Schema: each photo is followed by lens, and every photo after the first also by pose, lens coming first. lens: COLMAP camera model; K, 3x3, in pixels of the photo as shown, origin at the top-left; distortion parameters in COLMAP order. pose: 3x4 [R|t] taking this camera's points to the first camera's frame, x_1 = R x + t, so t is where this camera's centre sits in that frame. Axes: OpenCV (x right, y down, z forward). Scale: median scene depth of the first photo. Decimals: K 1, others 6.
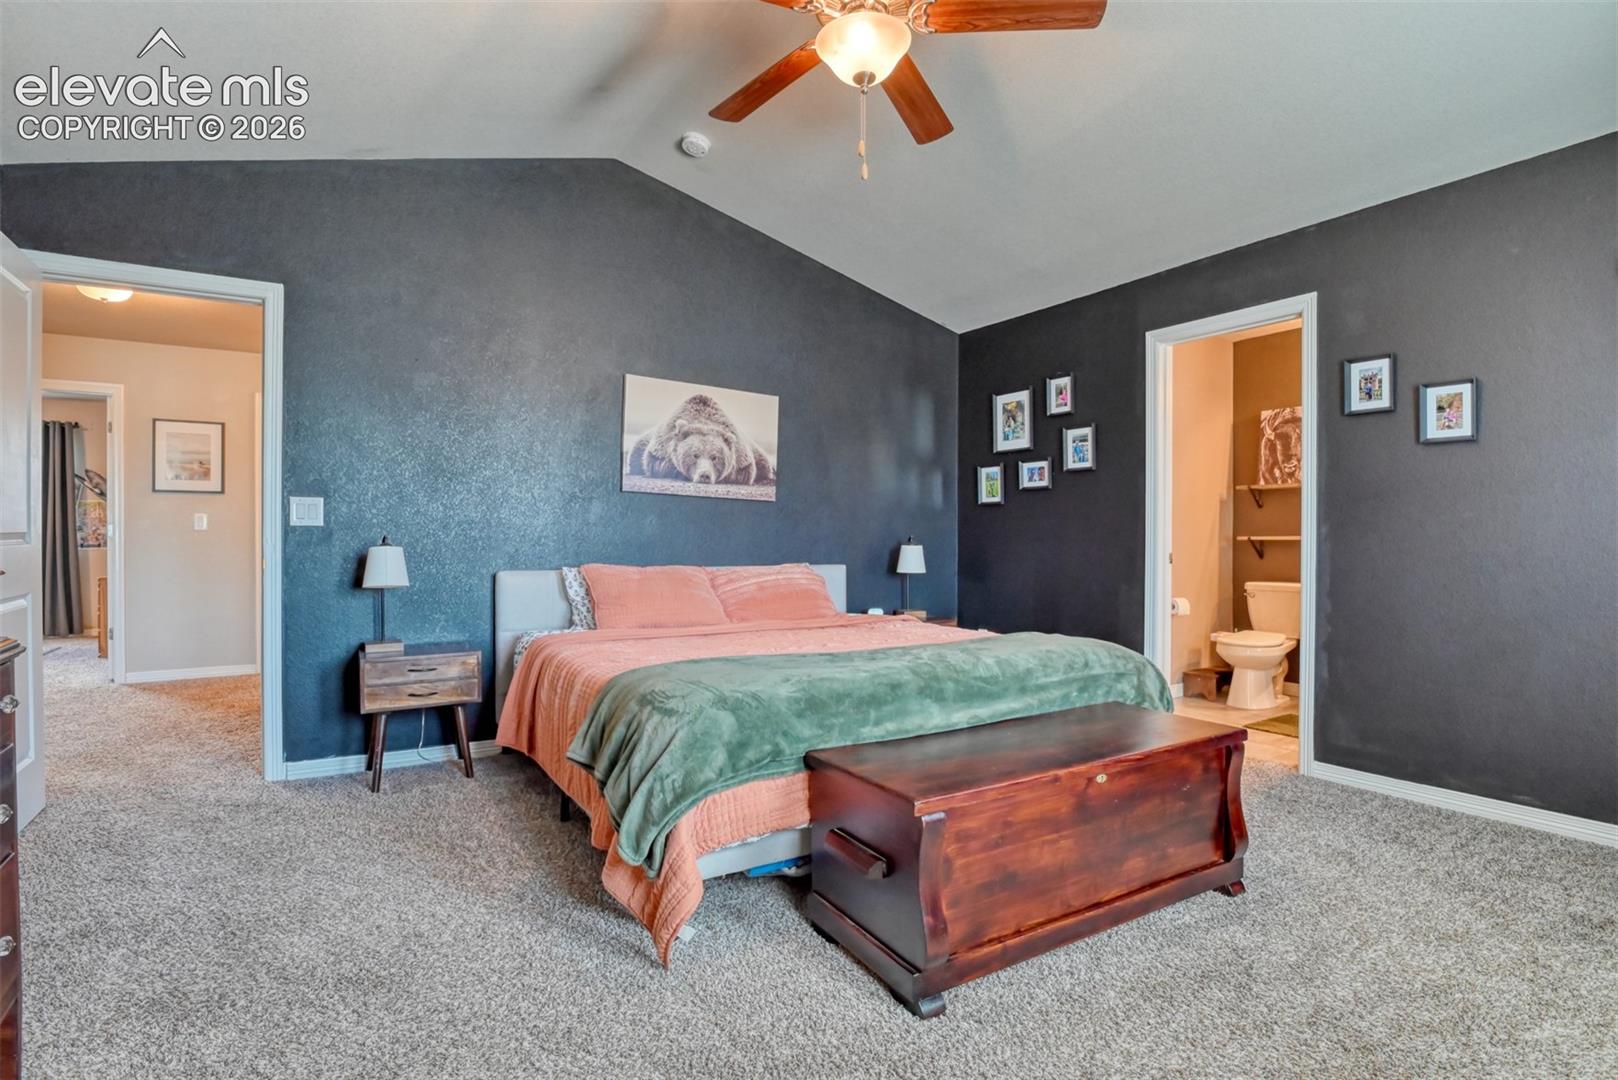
lens RADIAL K [[801.0, 0, 806.3], [0, 801.0, 541.1], [0, 0, 1]] dist [-0.029652, -0.000022]
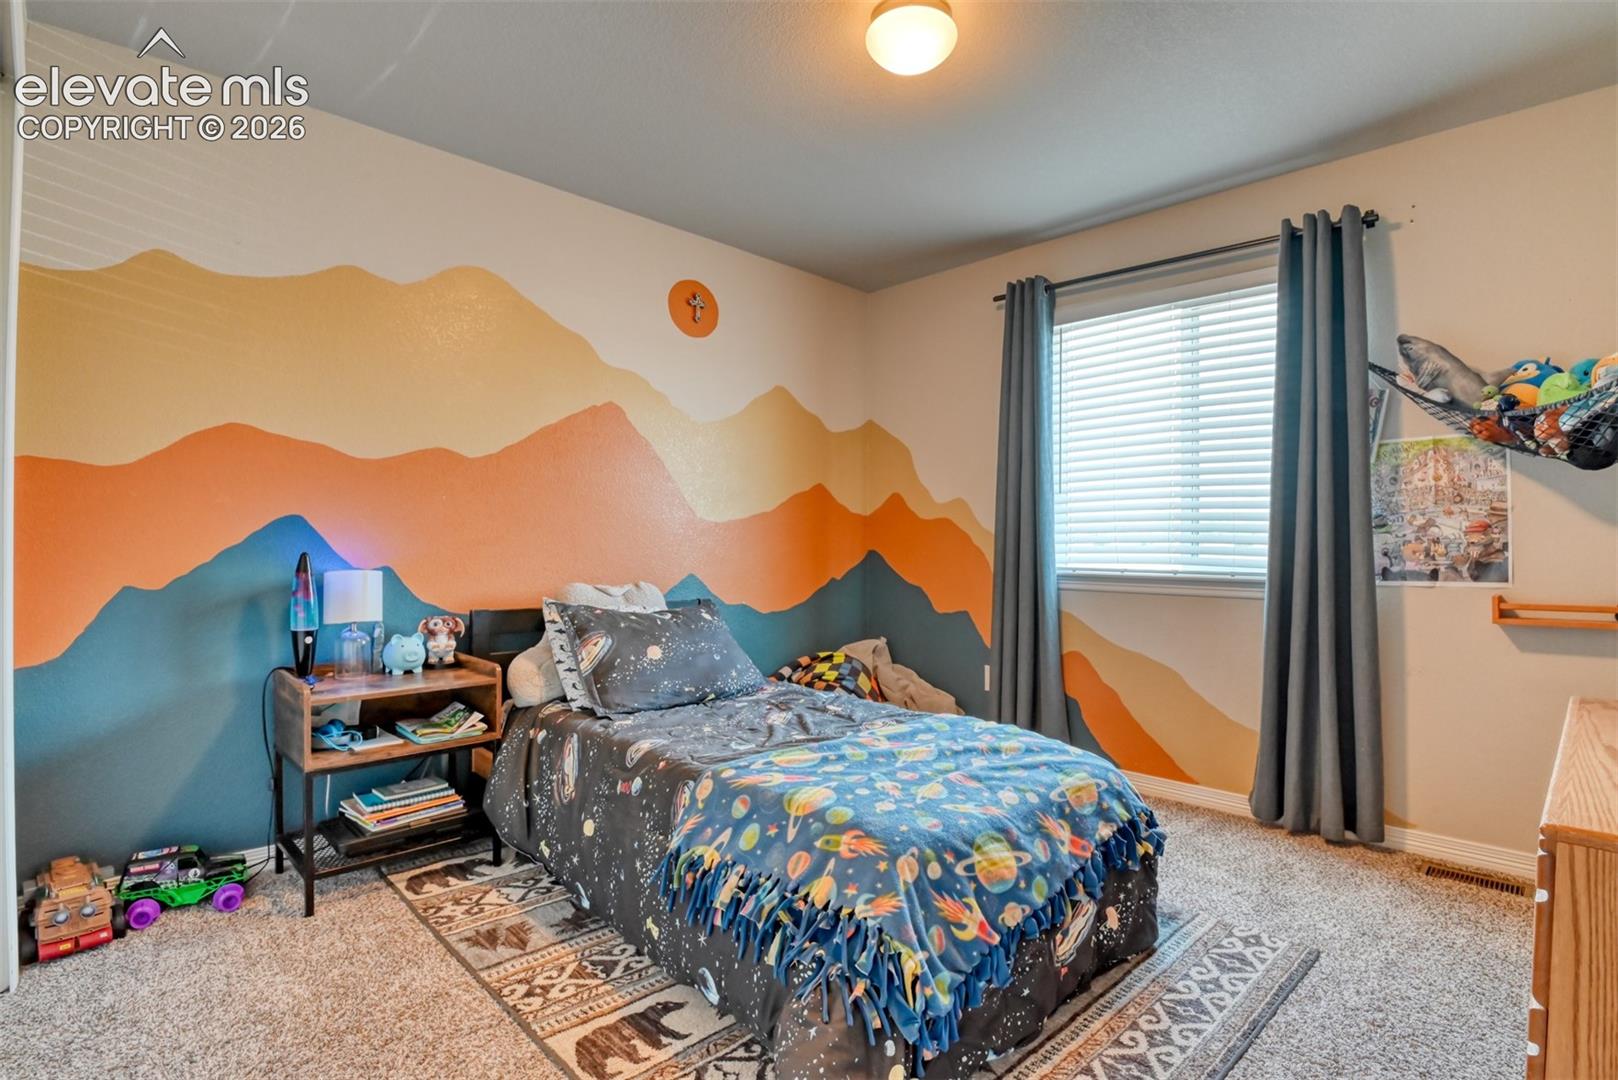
lens RADIAL K [[801.0, 0, 808.5], [0, 801.0, 538.9], [0, 0, 1]] dist [-0.029652, -0.000022]
pose [[0.208586, 0.006852, -0.977980, -0.460664], [-0.008583, 0.999950, 0.005175, -0.006319], [0.977966, 0.007315, 0.208635, 0.487647]]
